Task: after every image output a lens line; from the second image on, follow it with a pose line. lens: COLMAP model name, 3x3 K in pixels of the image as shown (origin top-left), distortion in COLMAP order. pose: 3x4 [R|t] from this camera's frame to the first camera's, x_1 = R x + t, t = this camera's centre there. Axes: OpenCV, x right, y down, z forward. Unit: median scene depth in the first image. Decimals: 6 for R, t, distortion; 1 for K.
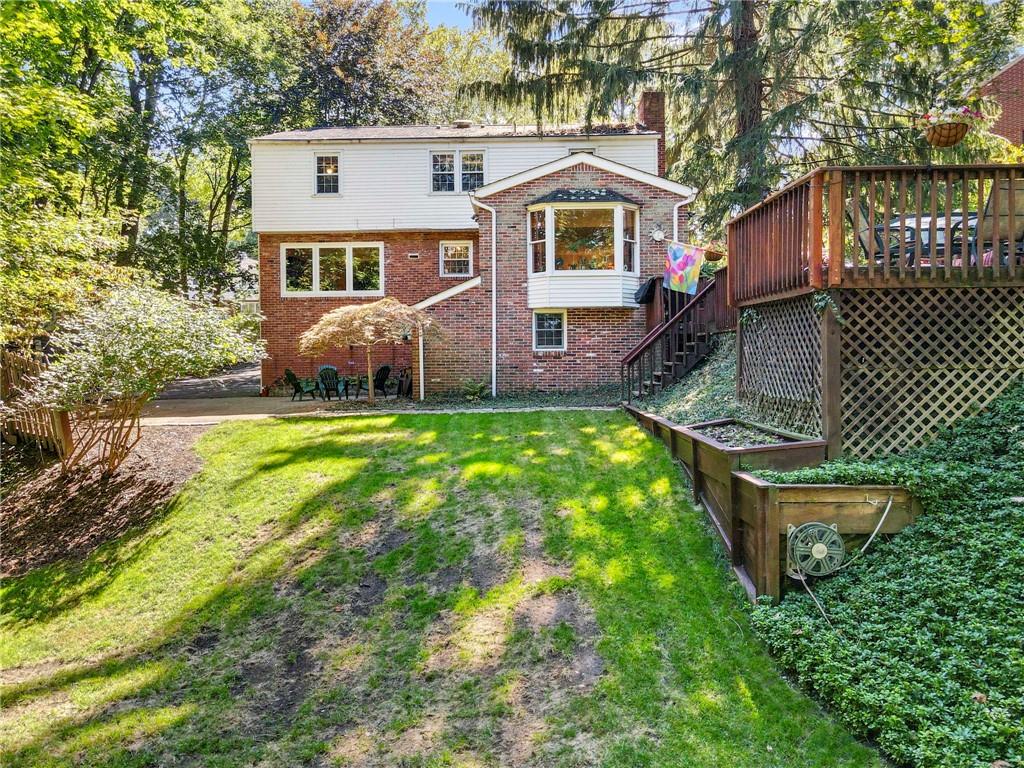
lens RADIAL K [[787.2, 0, 511.9], [0, 787.2, 407.6], [0, 0, 1]] dist [-0.000578, 0.082898]
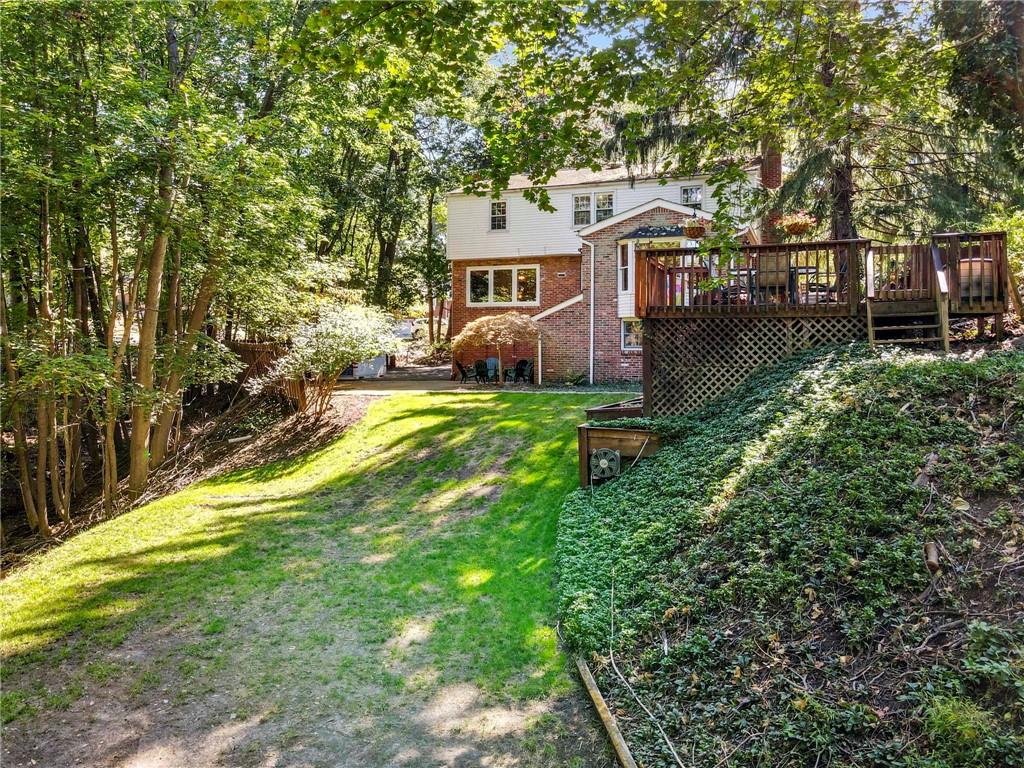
lens RADIAL K [[787.2, 0, 511.9], [0, 787.2, 407.6], [0, 0, 1]] dist [-0.000578, 0.082898]
pose [[0.941028, 0.038404, -0.336141, 0.529780], [-0.035981, 0.999262, 0.013438, 0.023485], [0.336409, -0.000551, 0.941716, -0.532827]]
